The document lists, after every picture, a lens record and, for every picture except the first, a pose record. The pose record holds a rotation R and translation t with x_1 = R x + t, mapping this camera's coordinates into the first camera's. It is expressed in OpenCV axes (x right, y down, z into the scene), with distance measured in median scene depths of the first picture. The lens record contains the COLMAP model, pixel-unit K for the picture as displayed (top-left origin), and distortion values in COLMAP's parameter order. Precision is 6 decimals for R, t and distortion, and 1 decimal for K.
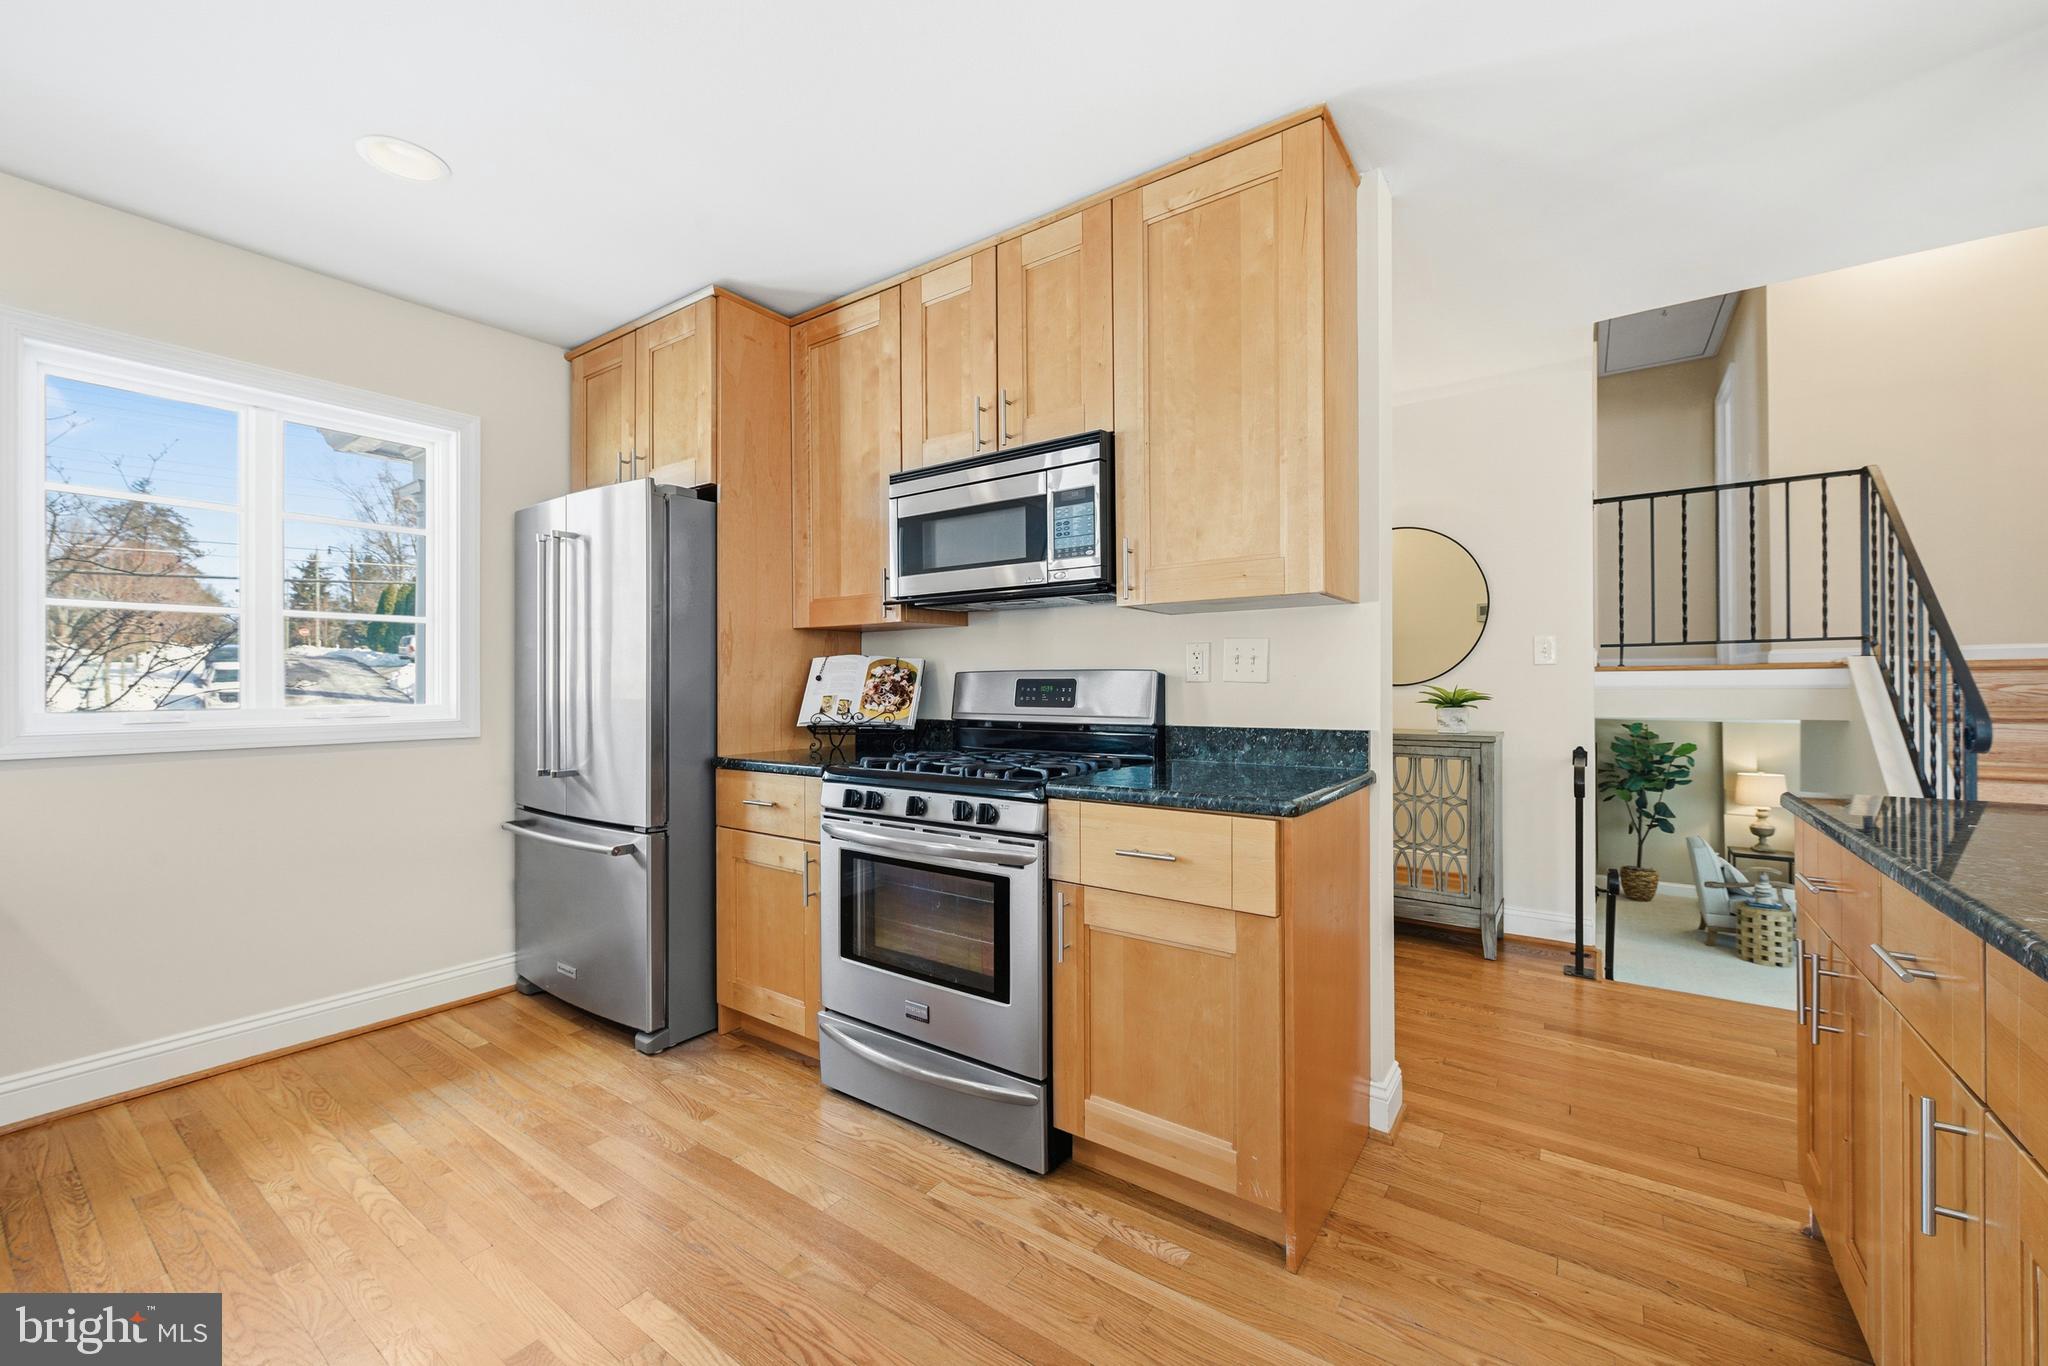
lens RADIAL K [[802.9, 0, 1035.8], [0, 802.9, 675.2], [0, 0, 1]] dist [0.002877, -0.001162]
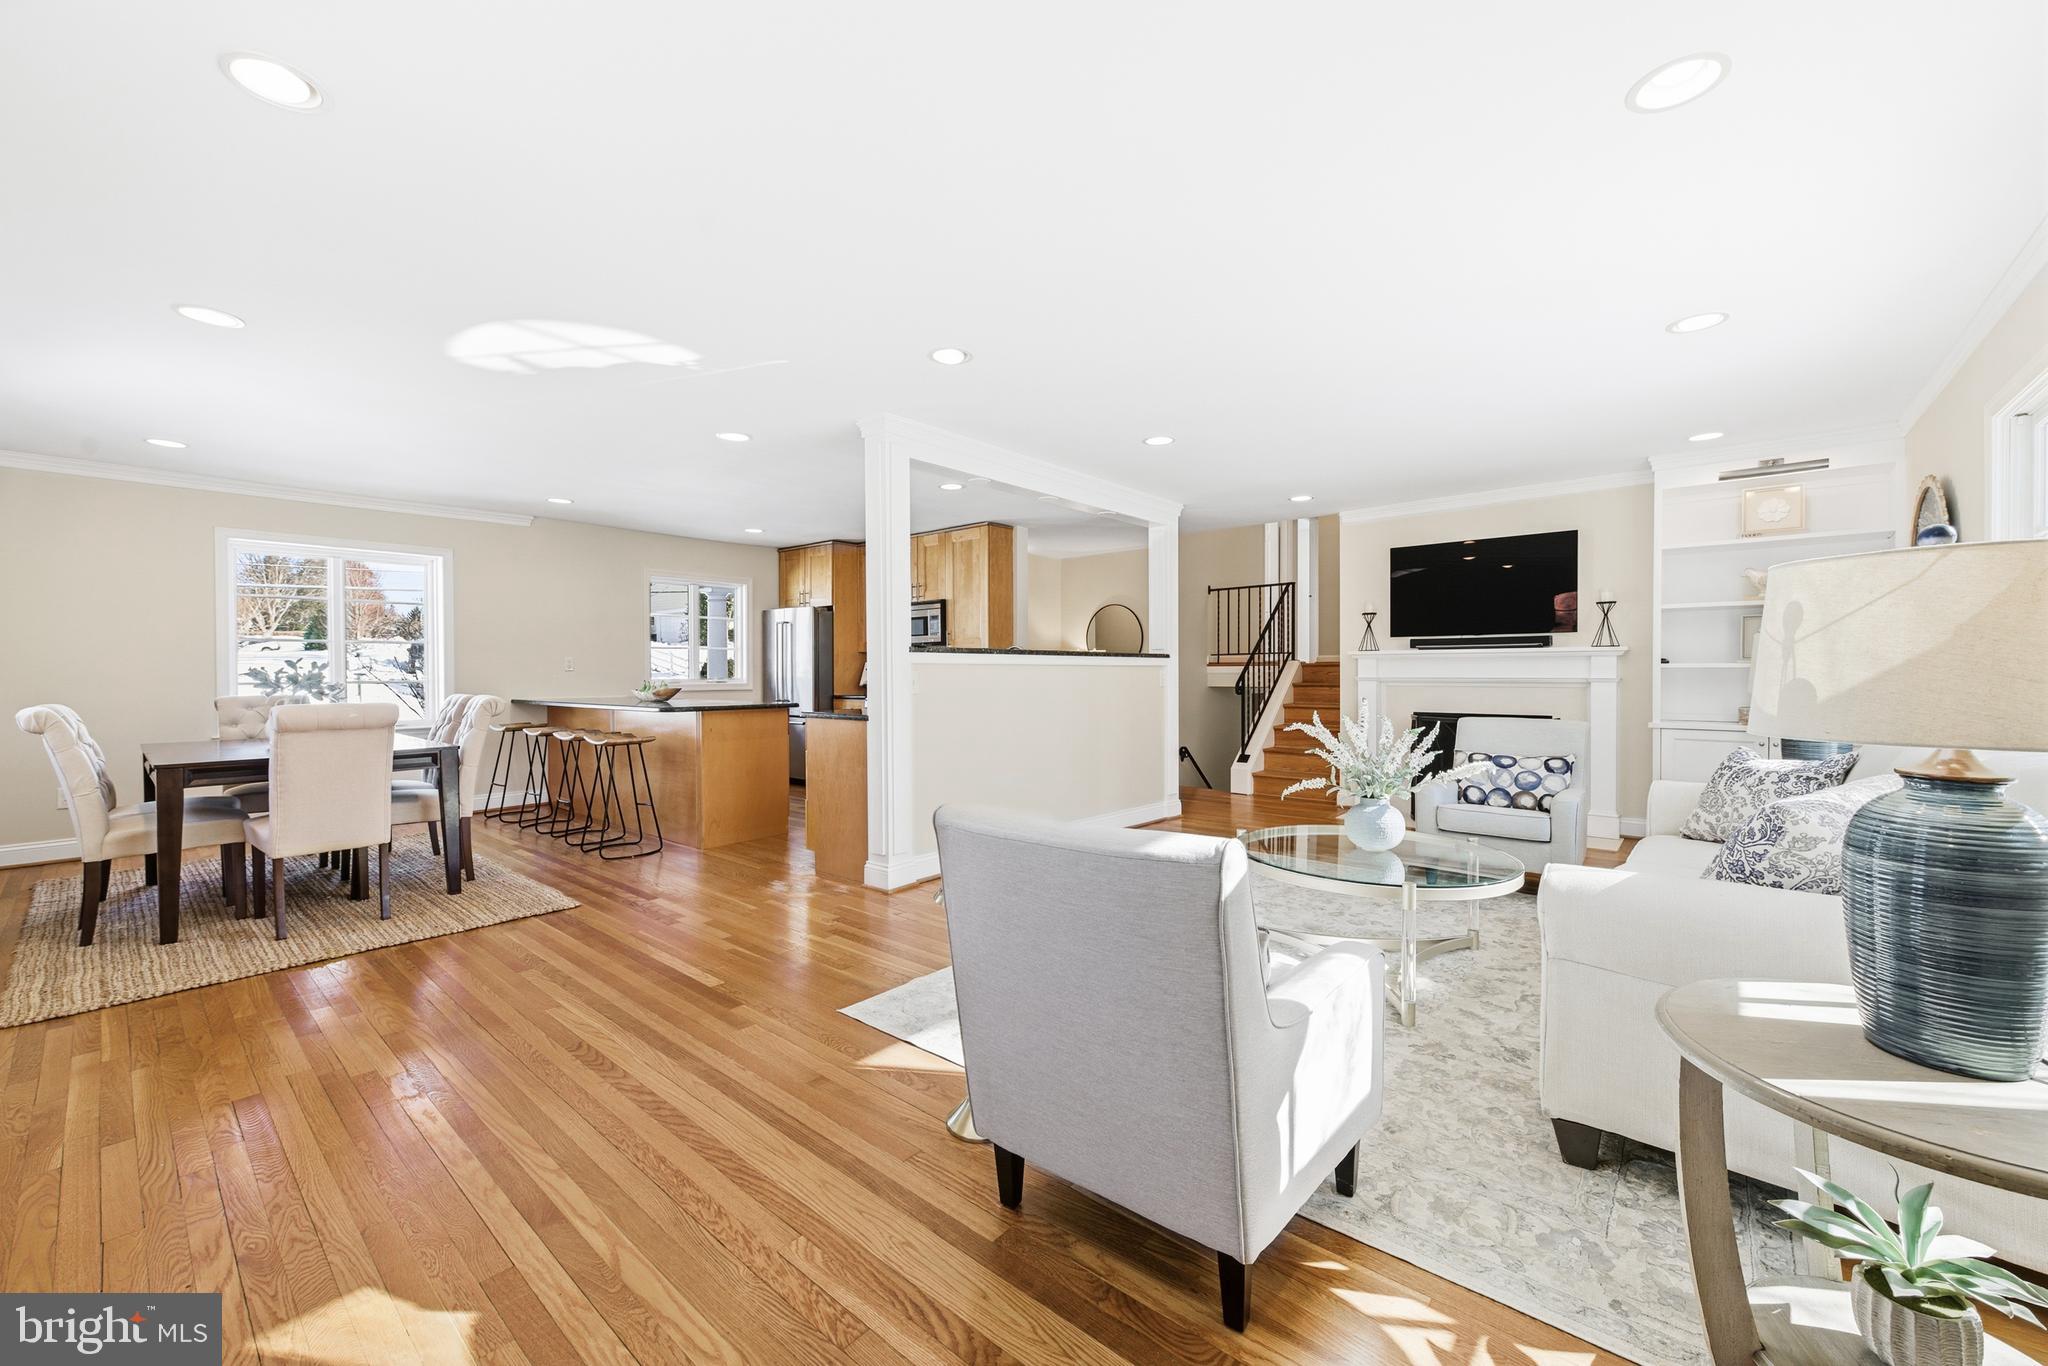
lens RADIAL K [[802.9, 0, 1022.7], [0, 802.9, 679.3], [0, 0, 1]] dist [0.002877, -0.001162]
pose [[0.994157, 0.000853, -0.107939, 0.624845], [0.000723, 0.999894, 0.014561, -0.002498], [0.107940, -0.014554, 0.994051, -1.889286]]
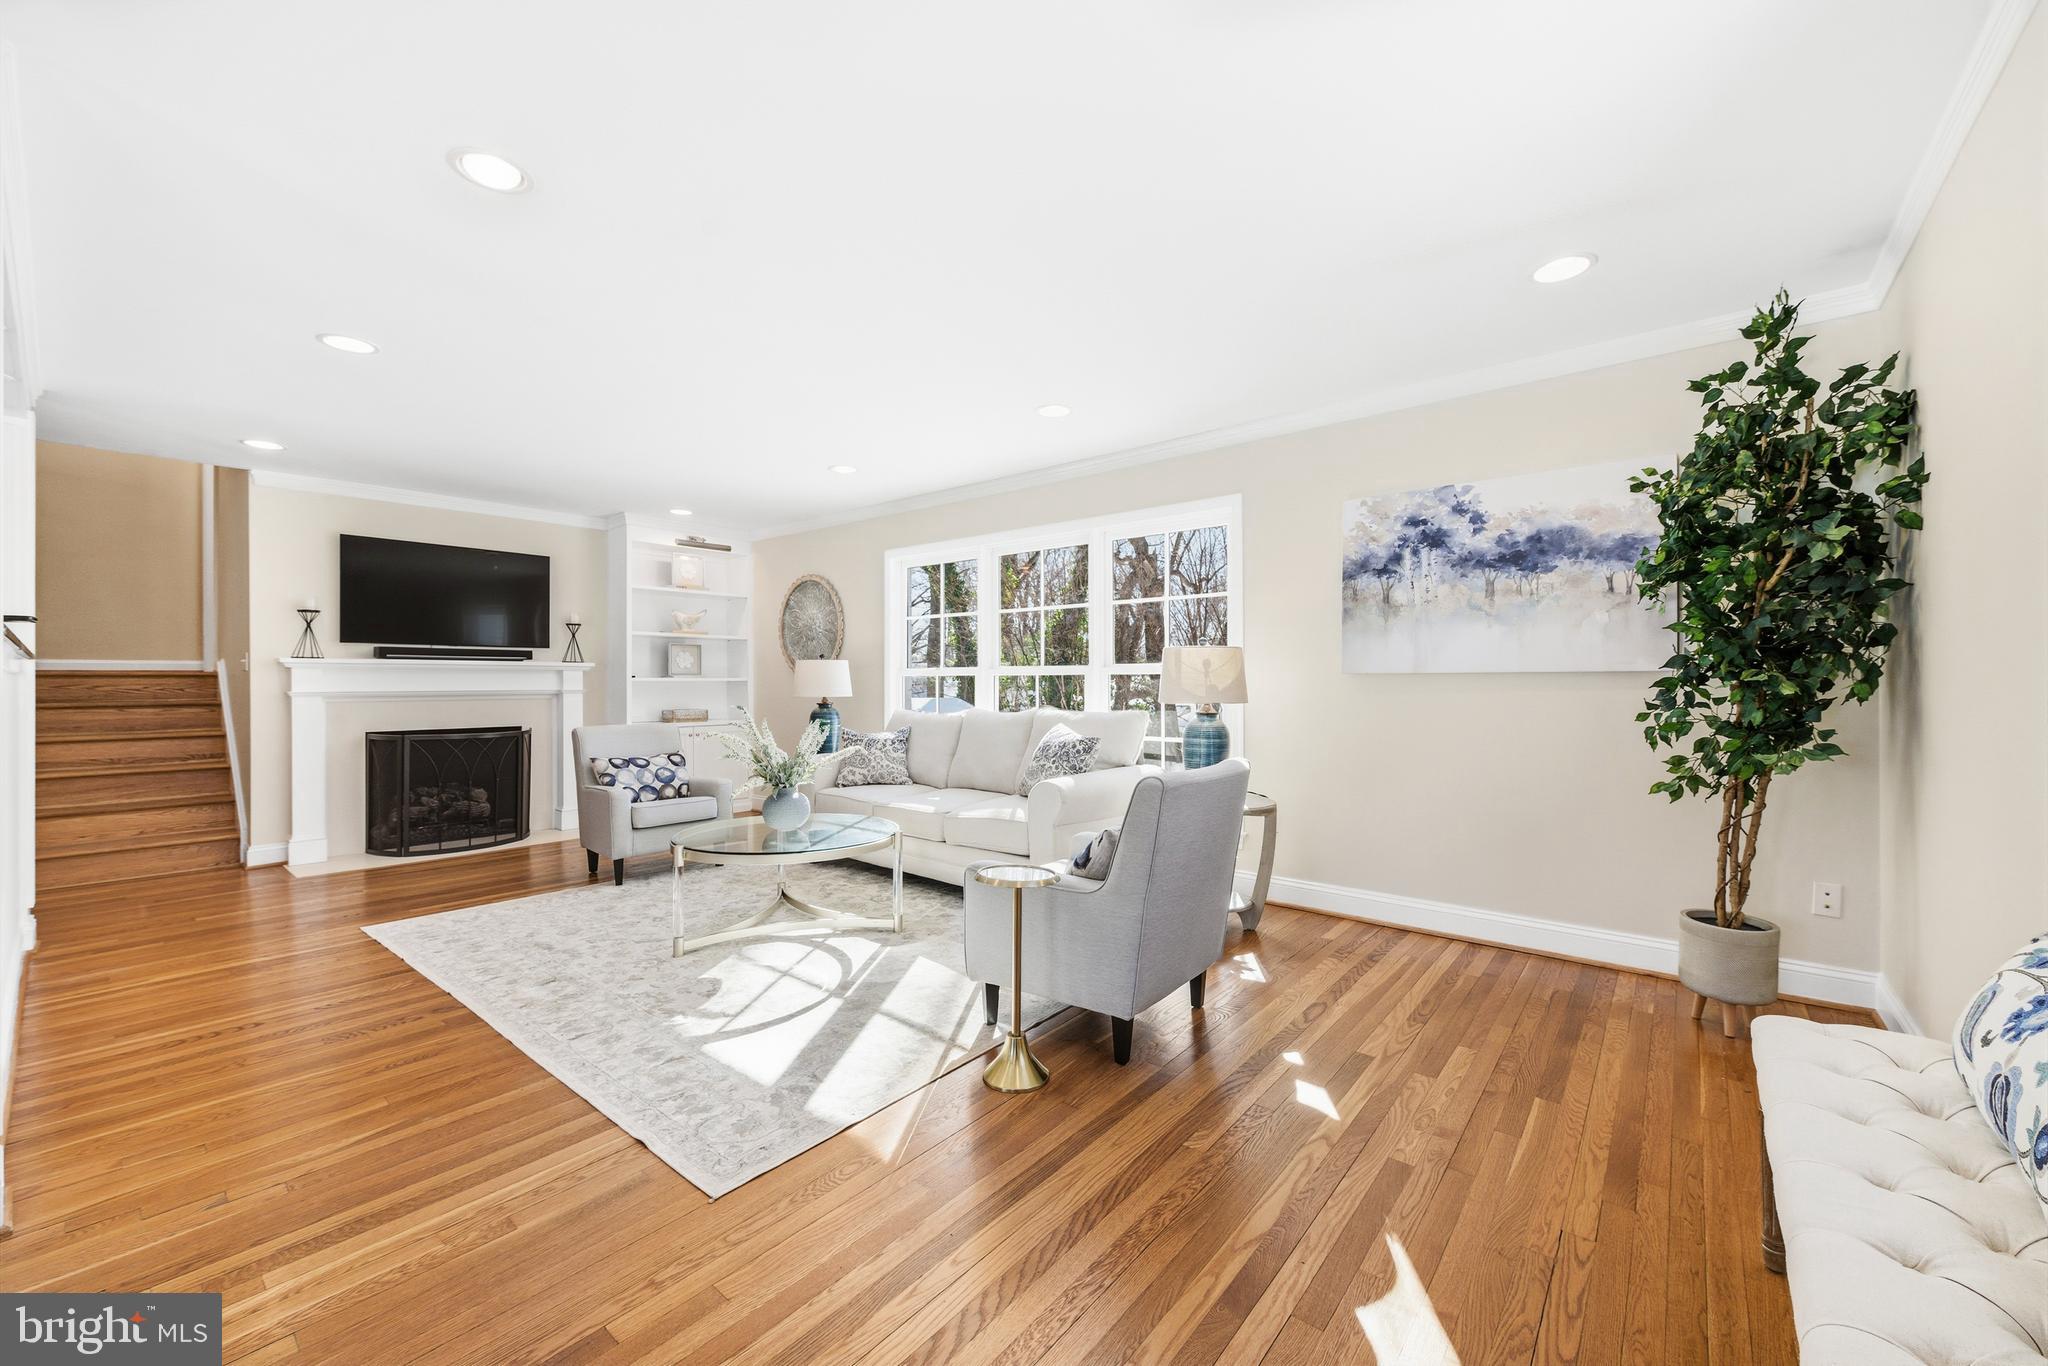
lens RADIAL K [[802.9, 0, 1031.9], [0, 802.9, 679.2], [0, 0, 1]] dist [0.002877, -0.001162]
pose [[0.075951, 0.006144, 0.997093, -0.351531], [-0.002158, 0.999980, -0.005998, 0.004664], [-0.997109, -0.001696, 0.075963, -1.228268]]
